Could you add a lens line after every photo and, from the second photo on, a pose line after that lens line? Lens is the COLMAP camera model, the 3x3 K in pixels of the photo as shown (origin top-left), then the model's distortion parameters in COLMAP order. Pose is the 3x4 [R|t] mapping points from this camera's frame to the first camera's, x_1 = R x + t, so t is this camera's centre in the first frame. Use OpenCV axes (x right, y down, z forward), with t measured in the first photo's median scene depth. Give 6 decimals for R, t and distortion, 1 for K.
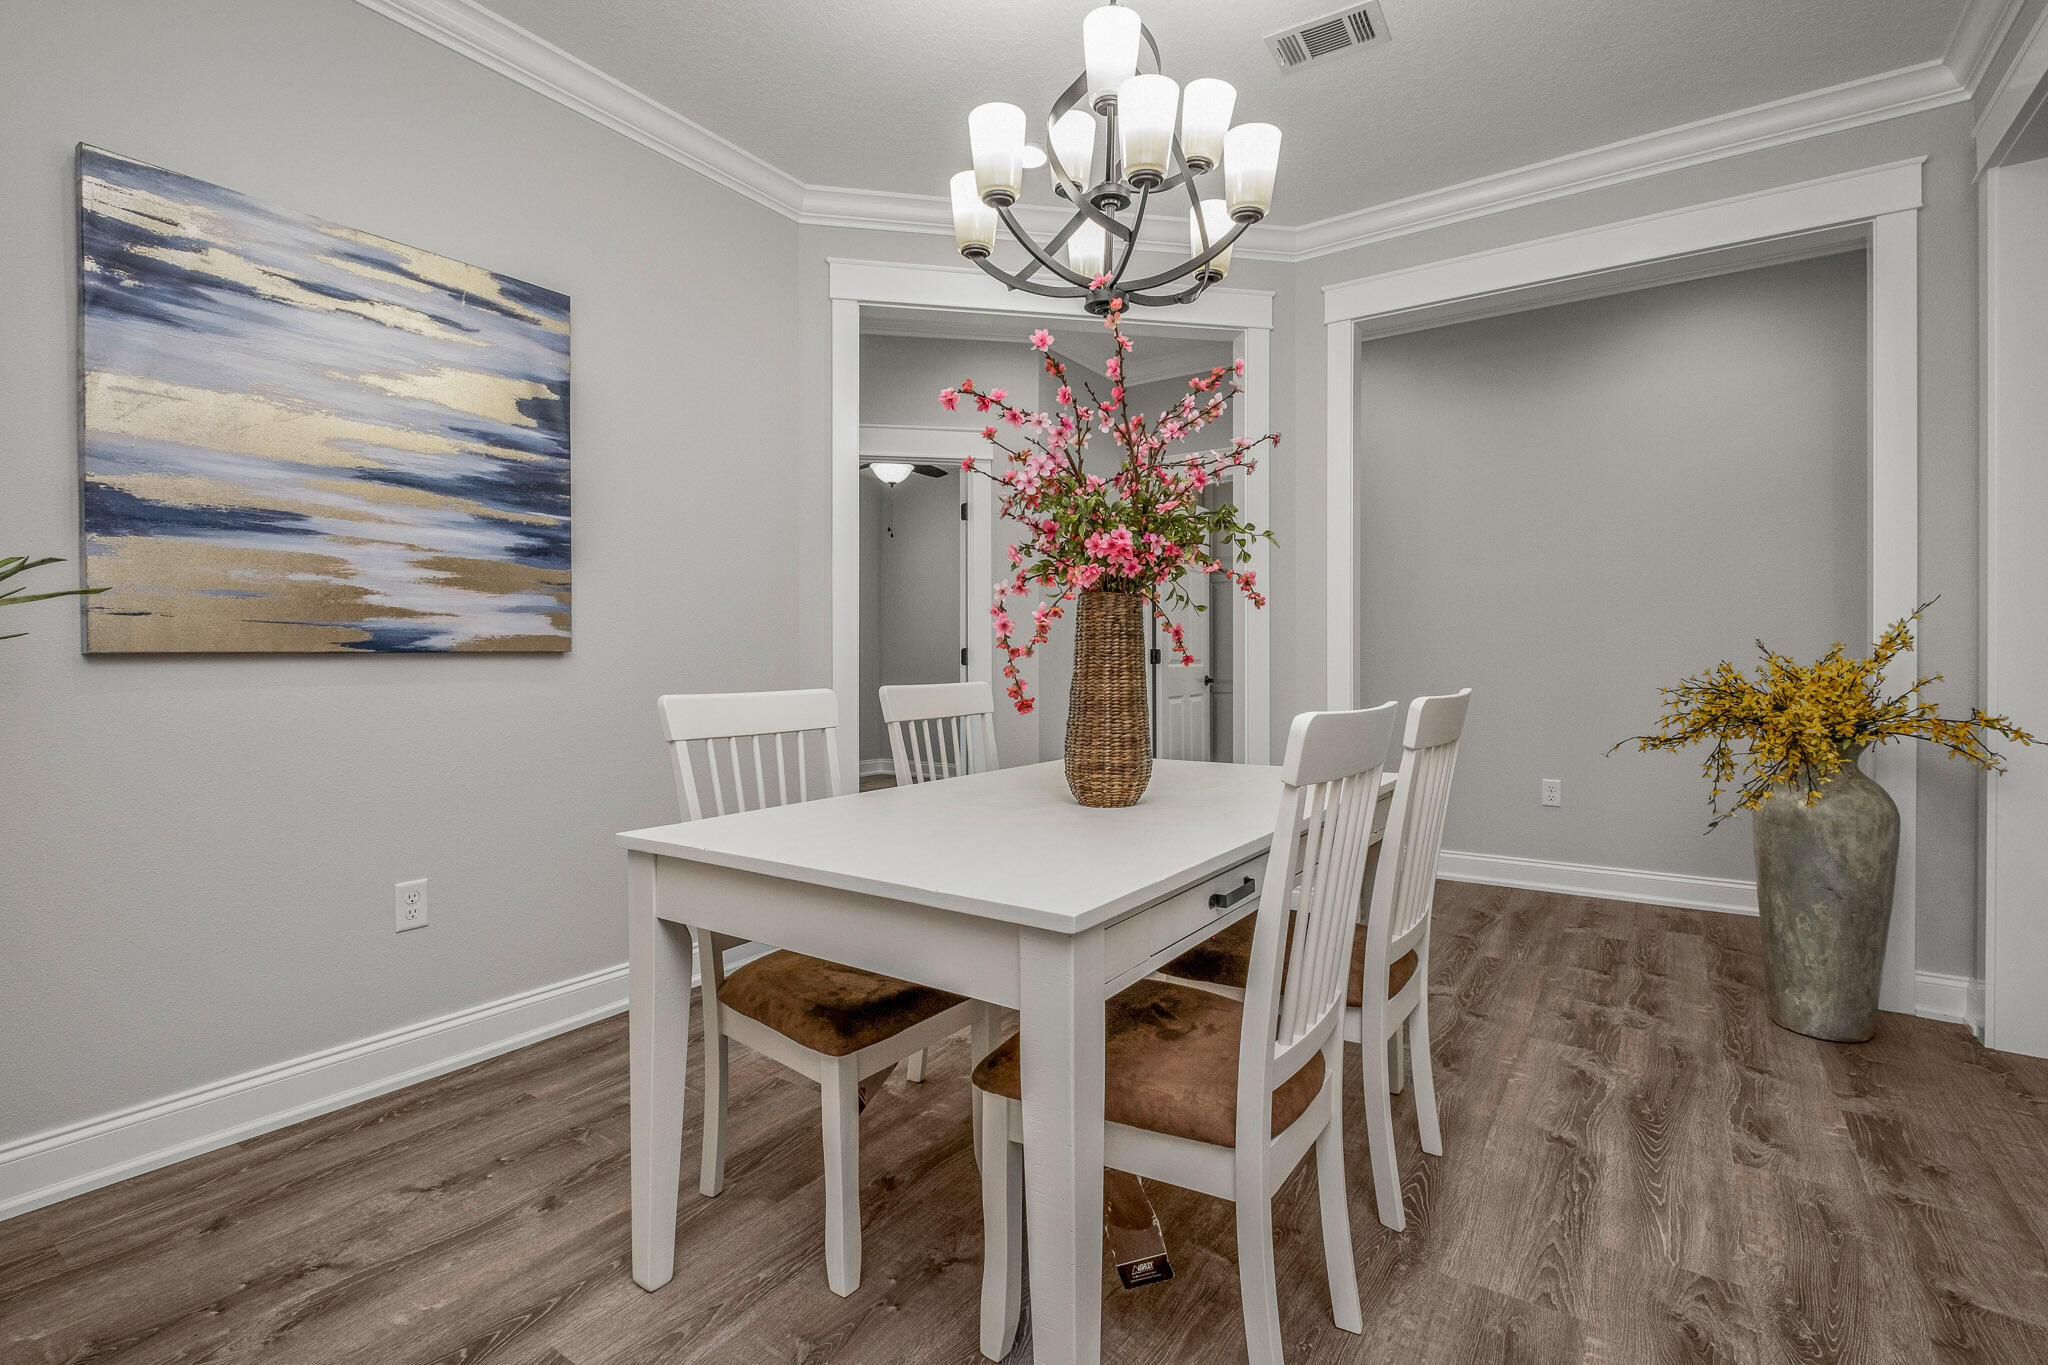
lens RADIAL K [[942.7, 0, 1032.4], [0, 942.7, 662.7], [0, 0, 1]] dist [-0.002201, 0.000448]
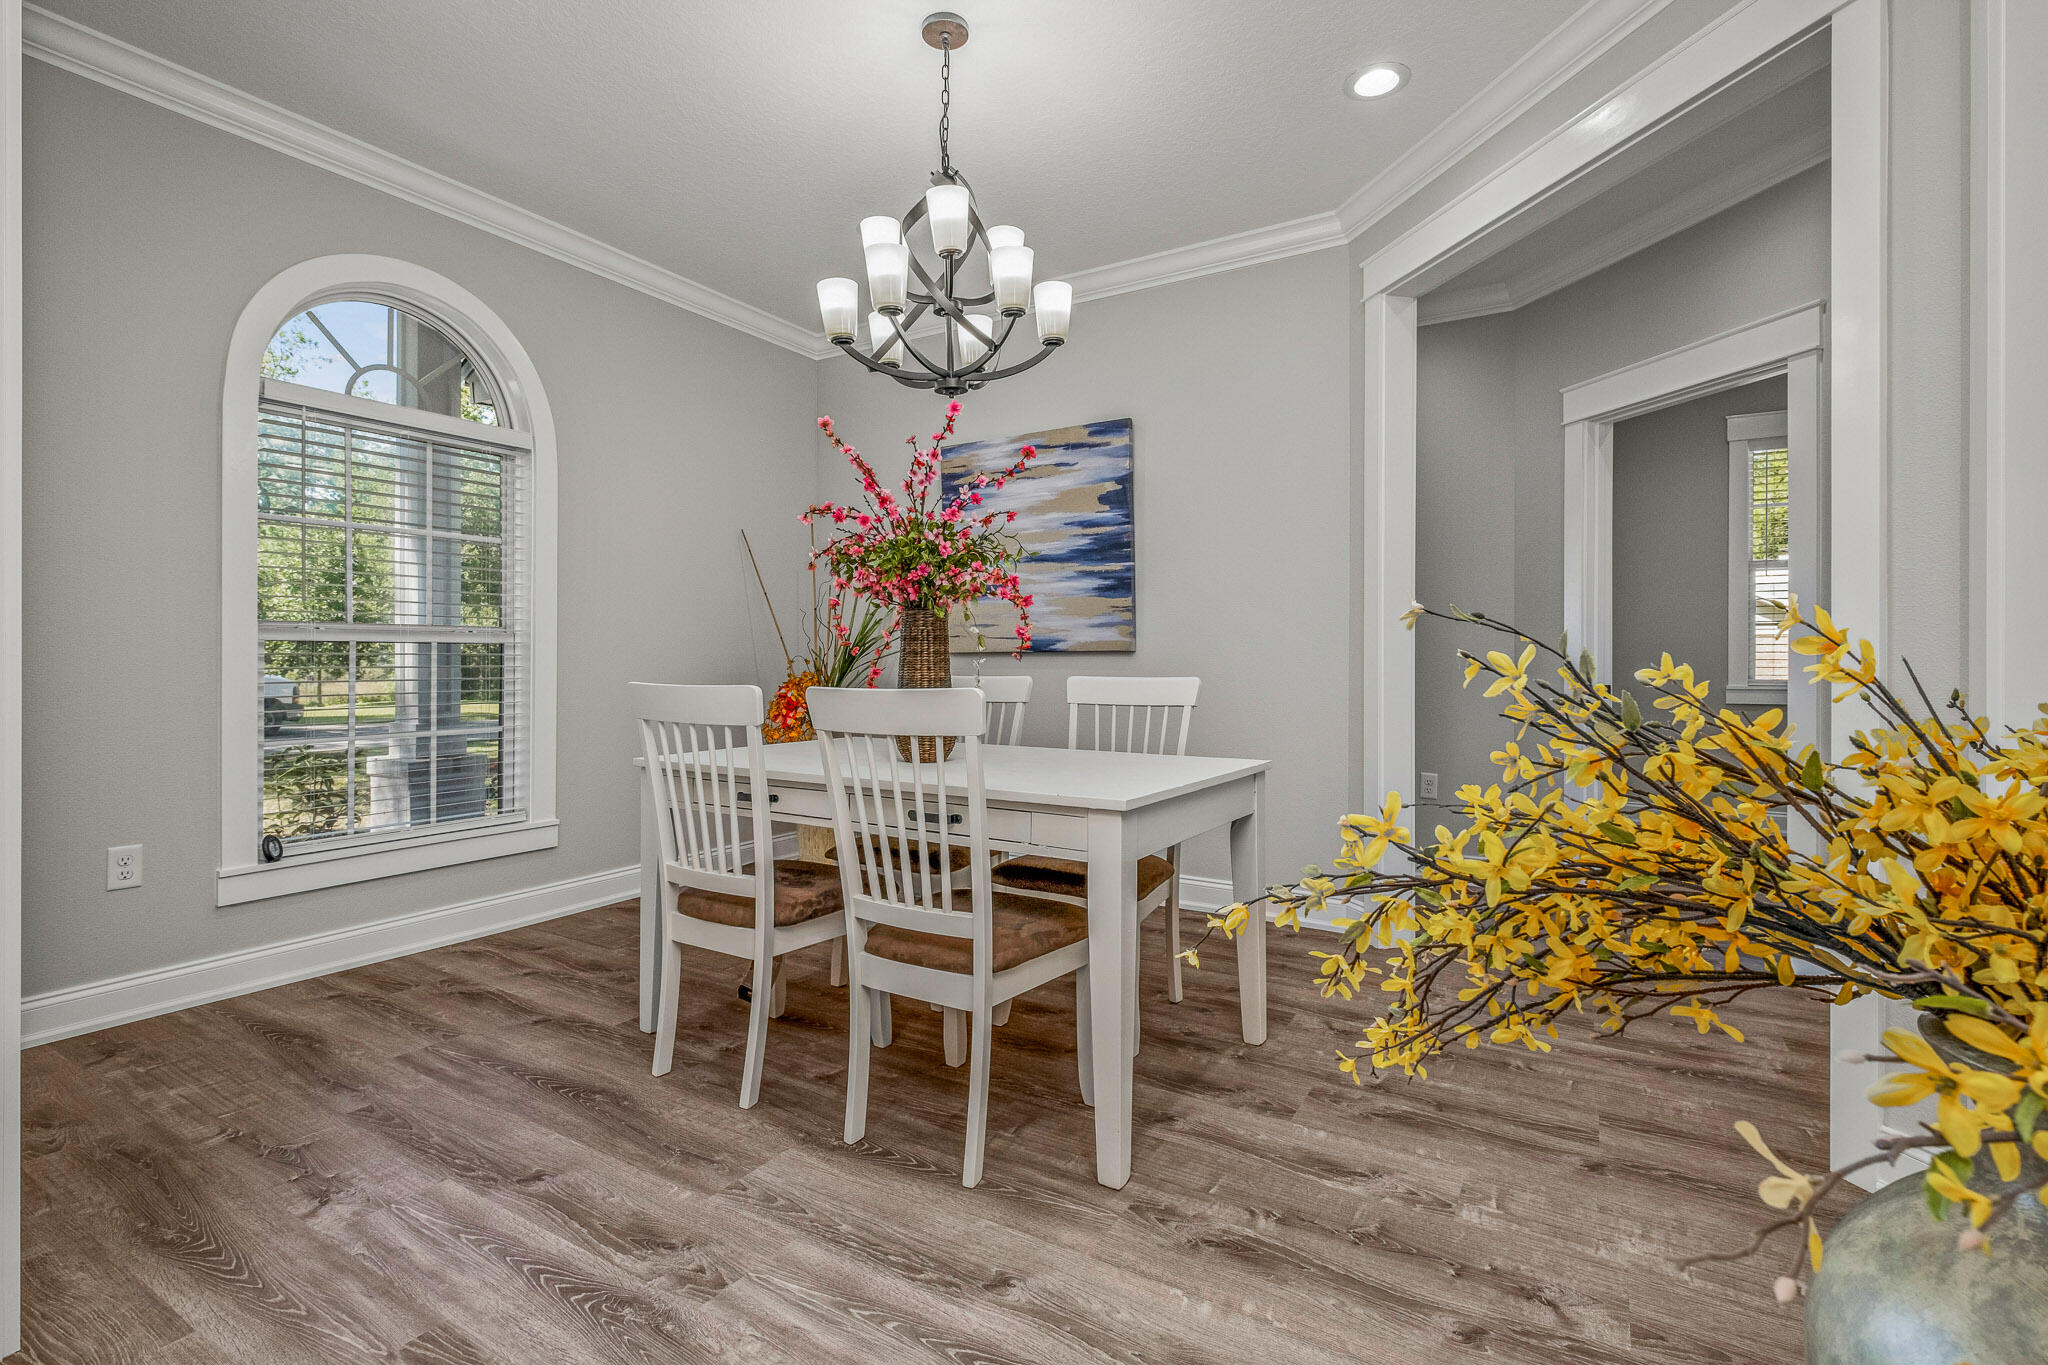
lens RADIAL K [[941.4, 0, 1007.5], [0, 941.4, 654.5], [0, 0, 1]] dist [0.007880, -0.002252]
pose [[0.041074, -0.005684, -0.999140, 1.117851], [-0.009731, 0.999934, -0.006088, 0.005321], [0.999109, 0.009973, 0.041016, 0.817669]]
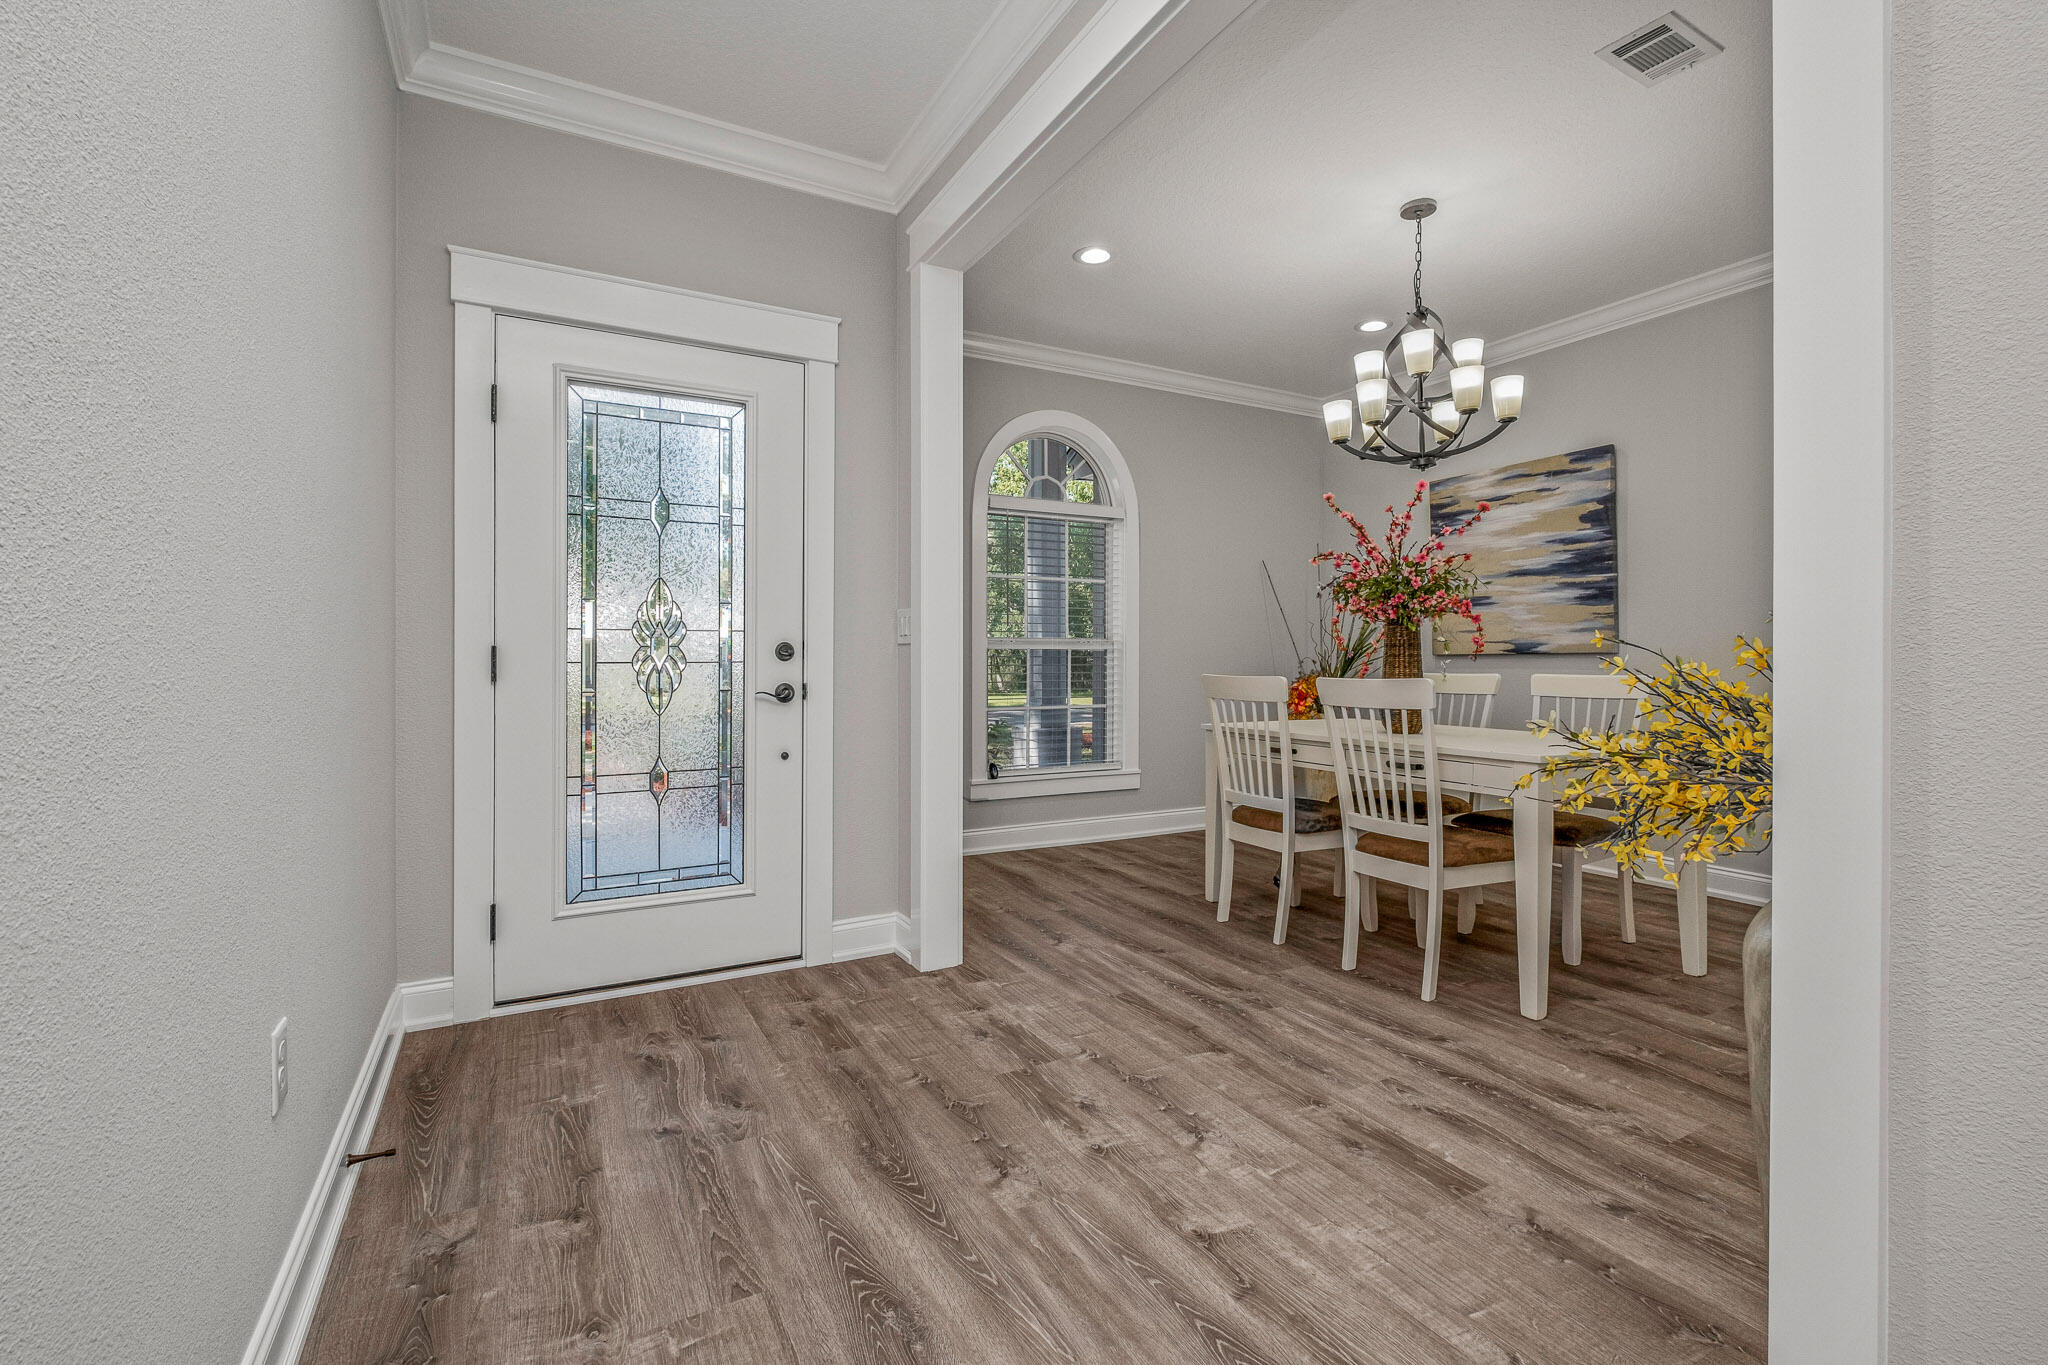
lens RADIAL K [[901.2, 0, 1021.9], [0, 901.2, 658.6], [0, 0, 1]] dist [0.004409, -0.006187]
pose [[-0.462036, -0.001704, -0.886860, 1.586023], [-0.008802, 0.999958, 0.002664, 0.003972], [0.886818, 0.009037, -0.462031, 0.891333]]
